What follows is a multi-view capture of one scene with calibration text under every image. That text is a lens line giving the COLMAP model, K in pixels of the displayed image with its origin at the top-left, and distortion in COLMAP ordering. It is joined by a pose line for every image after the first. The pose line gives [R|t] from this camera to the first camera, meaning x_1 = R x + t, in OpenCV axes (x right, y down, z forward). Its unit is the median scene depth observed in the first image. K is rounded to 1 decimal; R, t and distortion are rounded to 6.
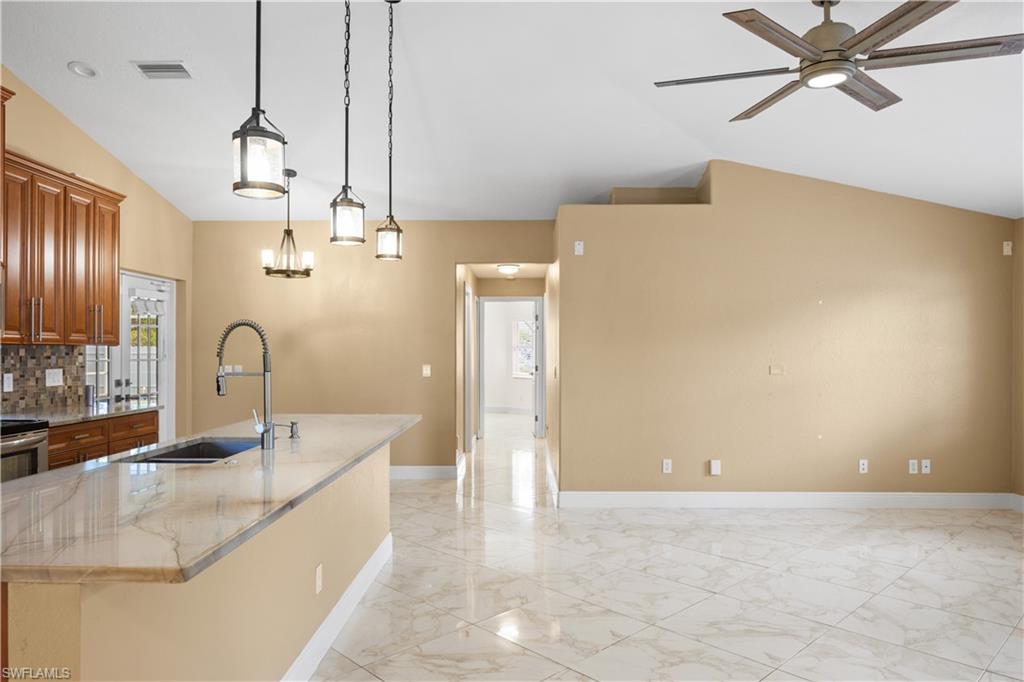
lens RADIAL K [[674.8, 0, 519.5], [0, 674.8, 348.2], [0, 0, 1]] dist [0.002145, -0.005245]
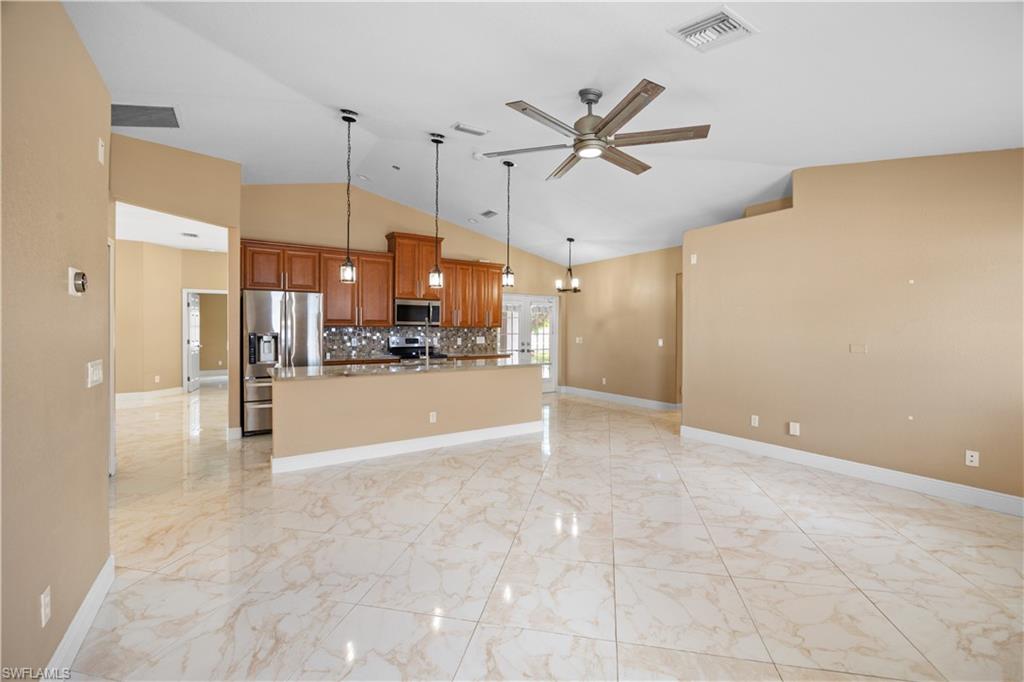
lens RADIAL K [[431.7, 0, 515.9], [0, 431.7, 327.3], [0, 0, 1]] dist [-0.014447, 0.001467]
pose [[0.557837, -0.003347, -0.829944, 0.807916], [0.000074, 0.999992, -0.003983, 0.001532], [0.829950, 0.002161, 0.557833, 0.217213]]
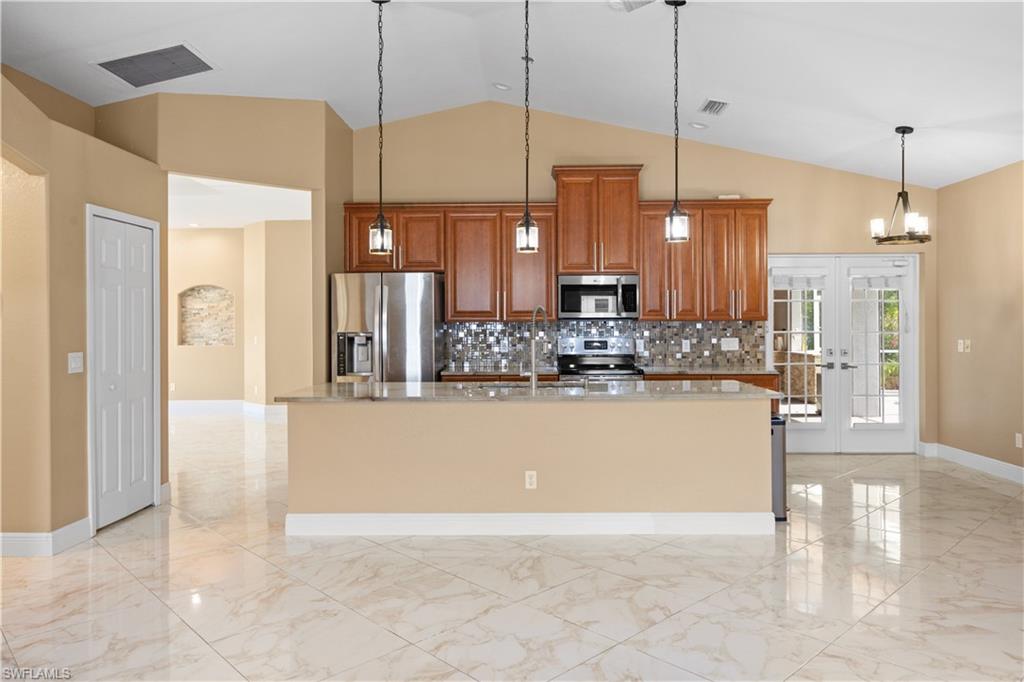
lens RADIAL K [[685.1, 0, 515.8], [0, 685.1, 316.9], [0, 0, 1]] dist [0.001002, -0.004177]
pose [[-0.013507, -0.013236, -0.999821, 0.777383], [0.009166, 0.999869, -0.013361, 0.002562], [0.999867, -0.009345, -0.013384, 0.635037]]
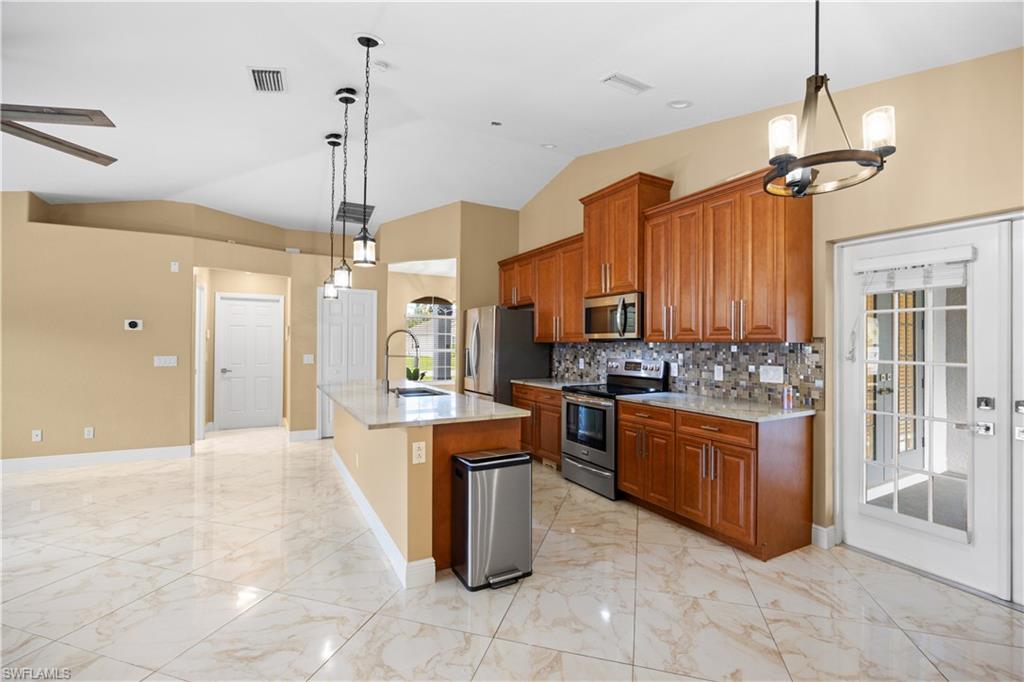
lens RADIAL K [[446.7, 0, 513.0], [0, 446.7, 336.2], [0, 0, 1]] dist [-0.012463, 0.002001]
pose [[-0.871114, -0.016654, -0.490798, -0.031160], [-0.006592, 0.999731, -0.022224, 0.003945], [0.491037, -0.016124, -0.870990, 1.513480]]
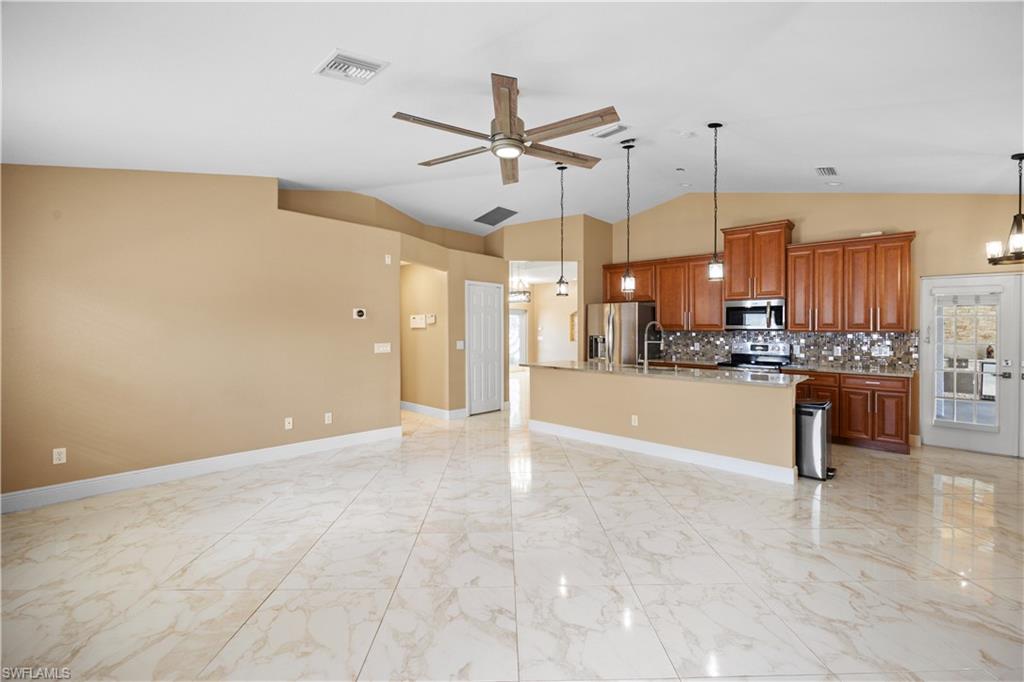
lens RADIAL K [[431.7, 0, 515.8], [0, 431.7, 326.9], [0, 0, 1]] dist [-0.014447, 0.001467]
pose [[-0.676987, -0.016192, -0.735817, 0.797132], [-0.008349, 0.999863, -0.014321, 0.005245], [0.735948, -0.003552, -0.677029, 1.147857]]
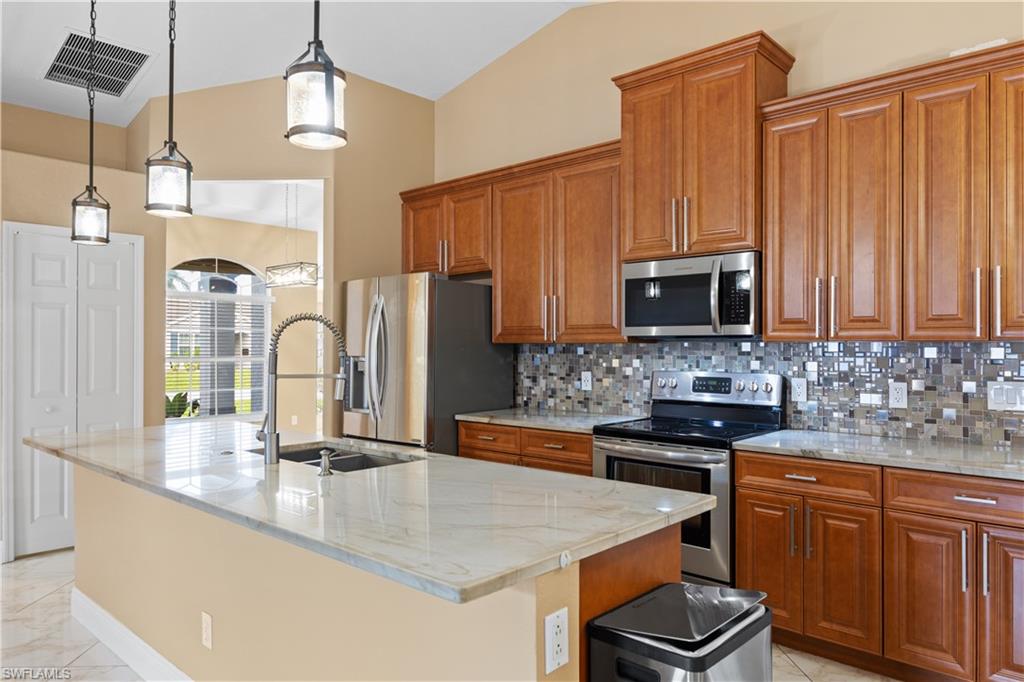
lens RADIAL K [[685.1, 0, 516.2], [0, 685.1, 336.6], [0, 0, 1]] dist [0.001002, -0.004177]
pose [[-0.669545, -0.013386, -0.742651, 0.045729], [0.000657, 0.999827, -0.018614, 0.002323], [0.742772, -0.012950, -0.669420, 1.175956]]
